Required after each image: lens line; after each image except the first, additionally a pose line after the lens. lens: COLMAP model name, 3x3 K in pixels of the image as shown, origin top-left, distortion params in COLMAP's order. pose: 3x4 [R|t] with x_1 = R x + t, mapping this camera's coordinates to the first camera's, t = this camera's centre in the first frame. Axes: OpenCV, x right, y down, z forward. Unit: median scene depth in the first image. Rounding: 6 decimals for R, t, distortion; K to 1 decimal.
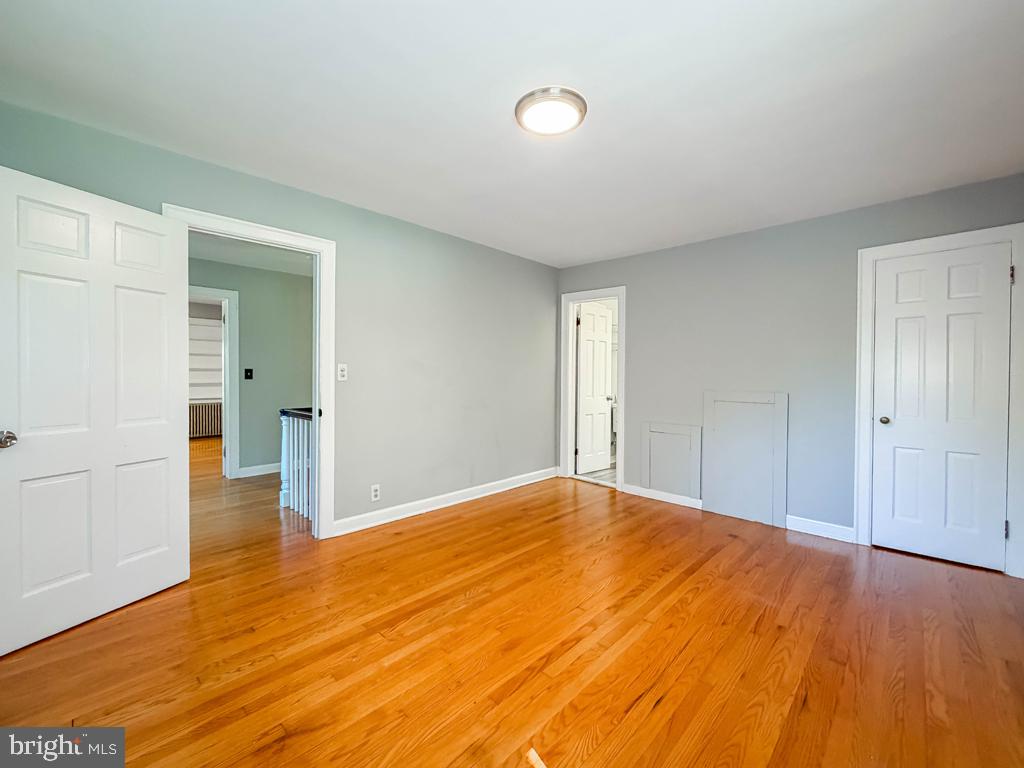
lens RADIAL K [[417.4, 0, 507.3], [0, 417.4, 378.3], [0, 0, 1]] dist [0.000194, -0.000961]
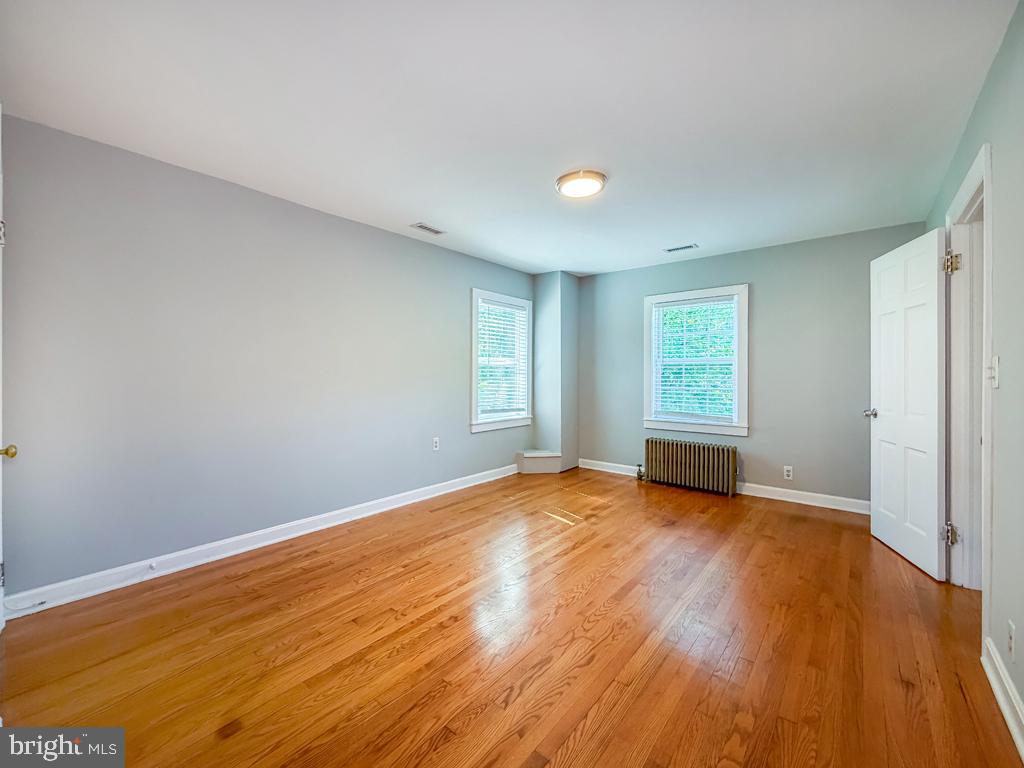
lens RADIAL K [[417.4, 0, 510.8], [0, 417.4, 377.5], [0, 0, 1]] dist [0.000194, -0.000961]
pose [[-0.996236, -0.005110, -0.086528, 0.394670], [-0.006393, 0.999874, 0.014555, -0.017709], [0.086443, 0.015053, -0.996143, 2.087857]]
